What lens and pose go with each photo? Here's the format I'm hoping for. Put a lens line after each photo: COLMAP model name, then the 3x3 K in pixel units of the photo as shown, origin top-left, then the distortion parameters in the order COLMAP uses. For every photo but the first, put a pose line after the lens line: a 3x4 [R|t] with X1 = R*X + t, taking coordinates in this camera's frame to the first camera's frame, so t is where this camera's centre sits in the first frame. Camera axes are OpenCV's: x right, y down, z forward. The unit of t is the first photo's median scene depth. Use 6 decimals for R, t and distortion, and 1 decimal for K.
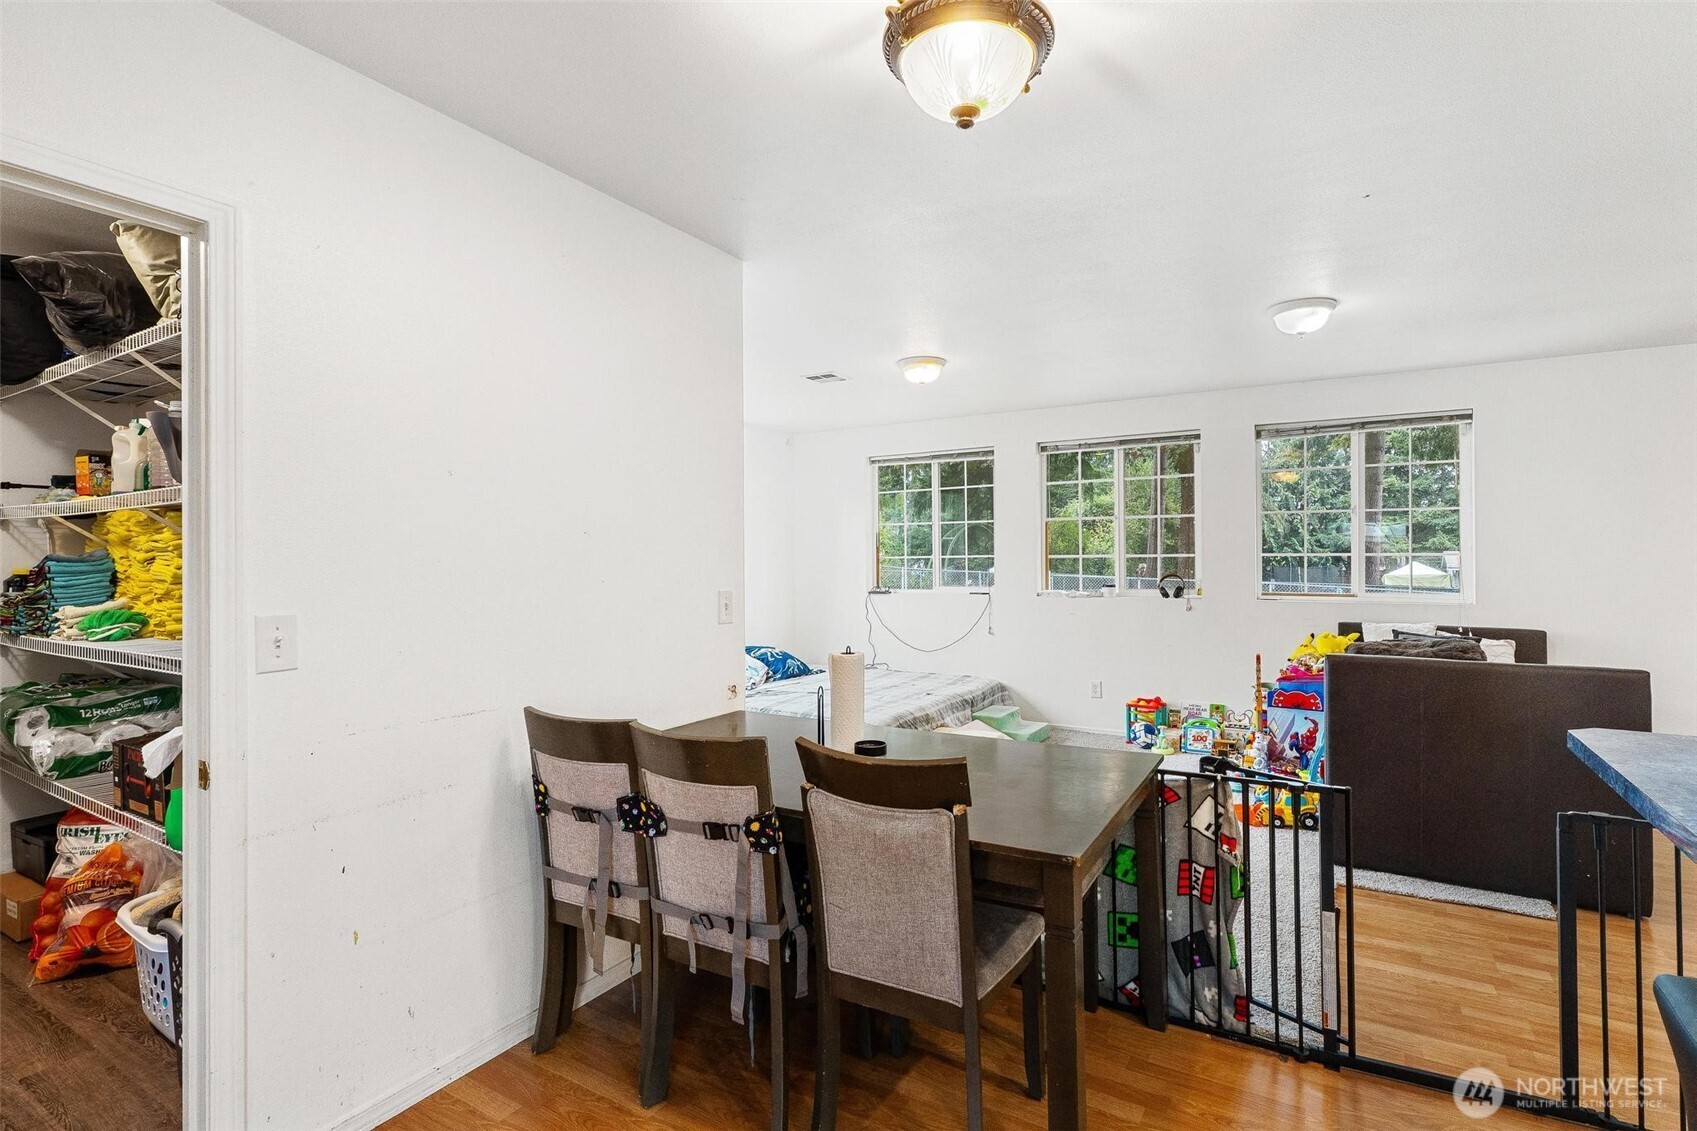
lens RADIAL K [[812.5, 0, 855.5], [0, 812.5, 563.0], [0, 0, 1]] dist [0.002382, 0.000337]
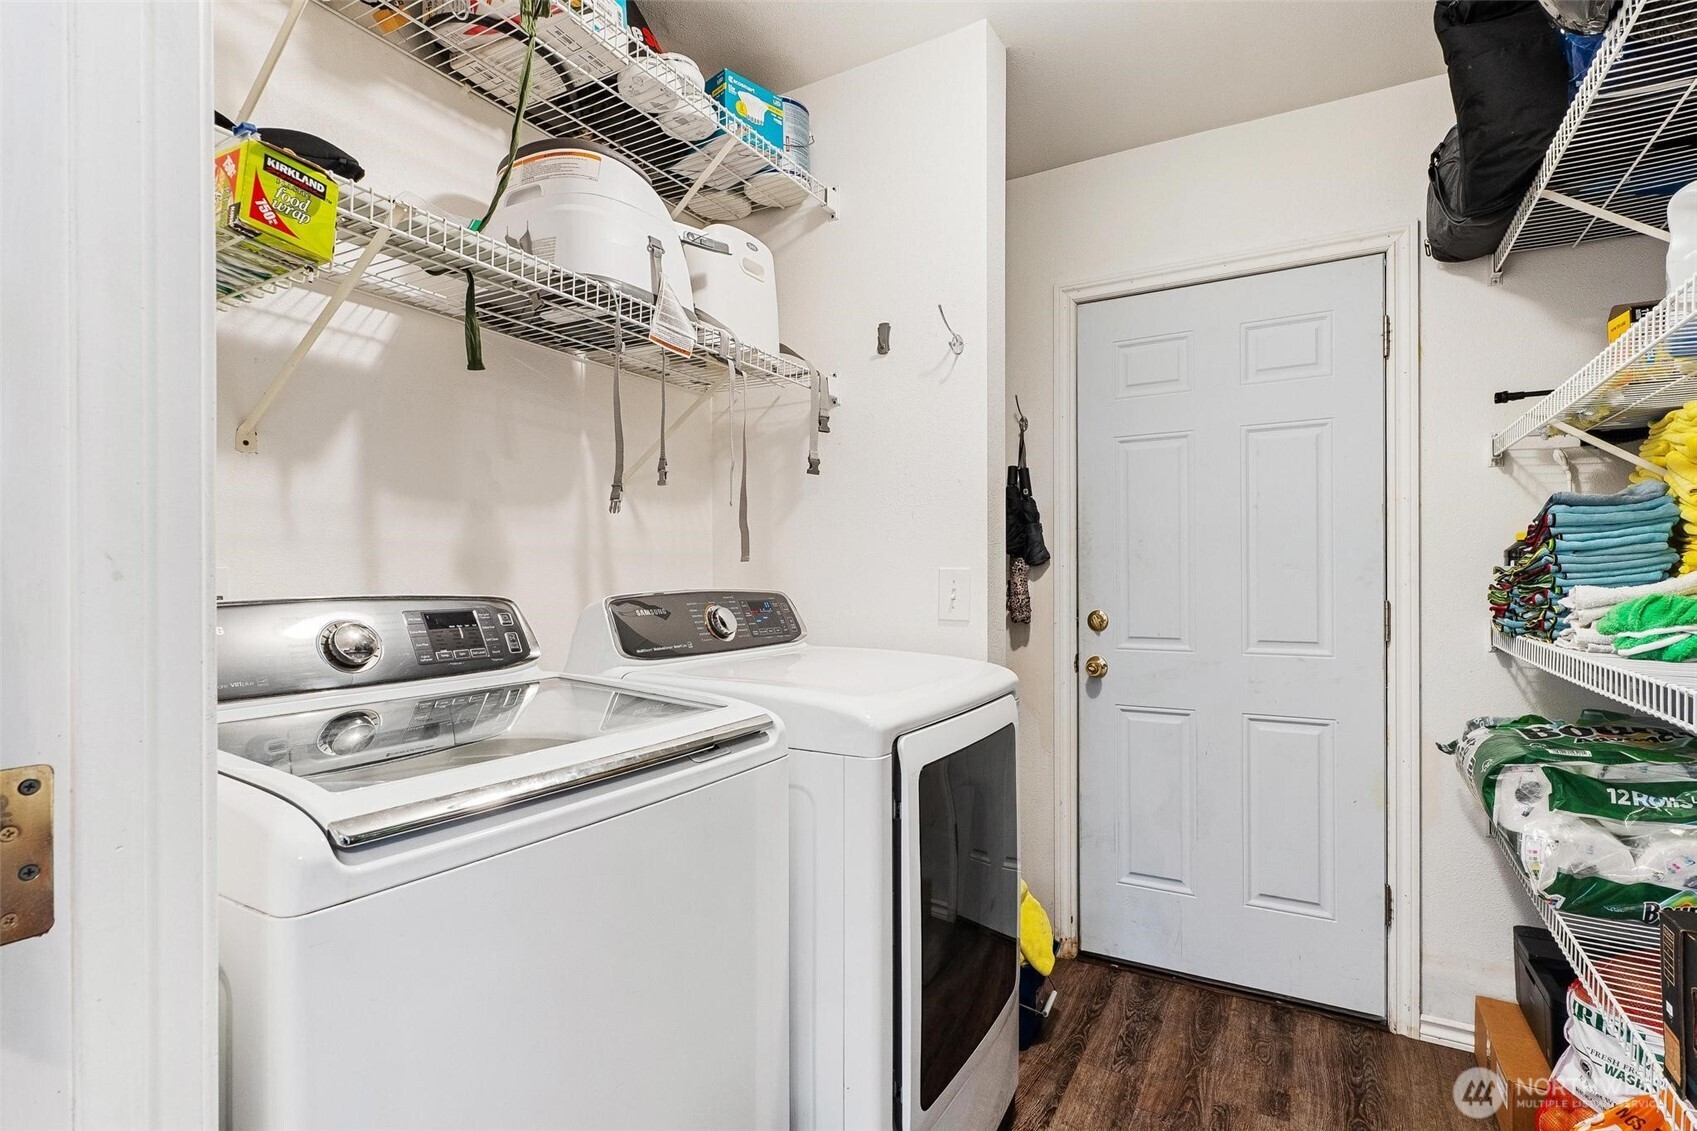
lens RADIAL K [[812.5, 0, 857.5], [0, 812.5, 574.2], [0, 0, 1]] dist [0.002382, 0.000337]
pose [[0.025020, -0.000496, -0.999687, -0.448939], [-0.002344, 0.999997, -0.000555, 0.046355], [0.999684, 0.002357, 0.025019, 0.513194]]
